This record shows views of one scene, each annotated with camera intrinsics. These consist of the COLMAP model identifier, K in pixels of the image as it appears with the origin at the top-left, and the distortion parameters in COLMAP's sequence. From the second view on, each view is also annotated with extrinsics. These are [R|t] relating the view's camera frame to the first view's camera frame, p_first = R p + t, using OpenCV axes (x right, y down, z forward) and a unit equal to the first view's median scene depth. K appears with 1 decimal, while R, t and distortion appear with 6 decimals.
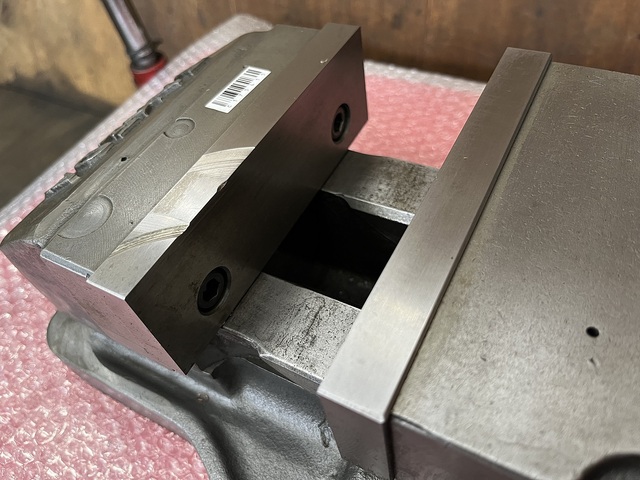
lens RADIAL K [[505.7, 0, 320.0], [0, 505.7, 240.0], [0, 0, 1]] dist [0.007587, -0.061227]
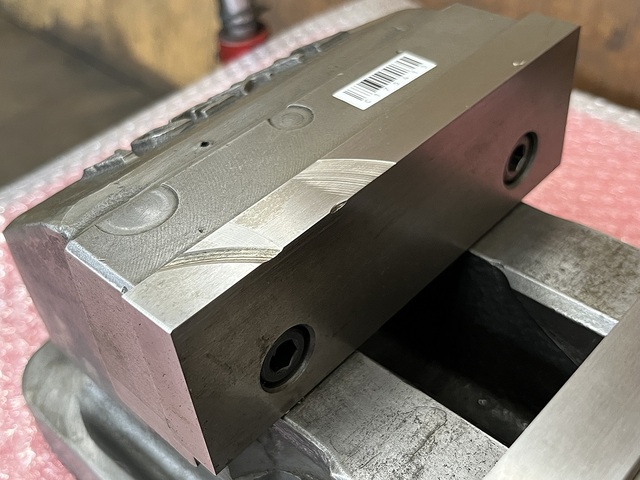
lens RADIAL K [[772.5, 0, 320.0], [0, 772.5, 240.0], [0, 0, 1]] dist [-0.008080, -0.066442]
pose [[0.965072, 0.211778, -0.154225, -0.036429], [-0.228677, 0.968202, -0.101451, 0.034325], [0.127836, 0.133175, 0.982813, -0.007641]]
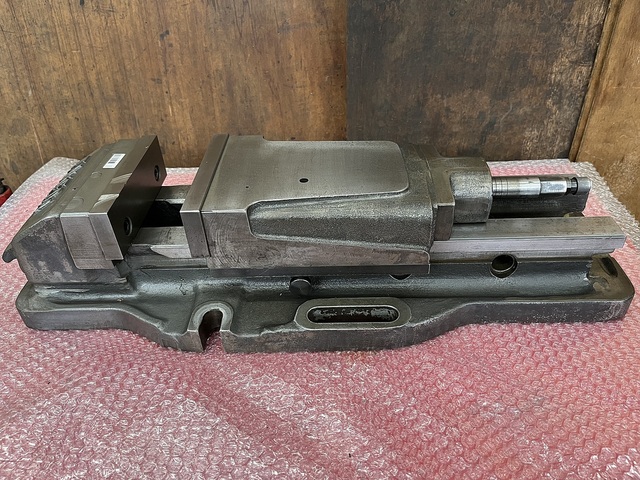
lens RADIAL K [[483.0, 0, 320.0], [0, 483.0, 240.0], [0, 0, 1]] dist [0.002786, 0.003119]
pose [[0.877766, -0.199291, 0.435671, -0.365317], [0.307803, 0.931448, -0.194067, 0.801332], [-0.367129, 0.304446, 0.878936, -1.292893]]
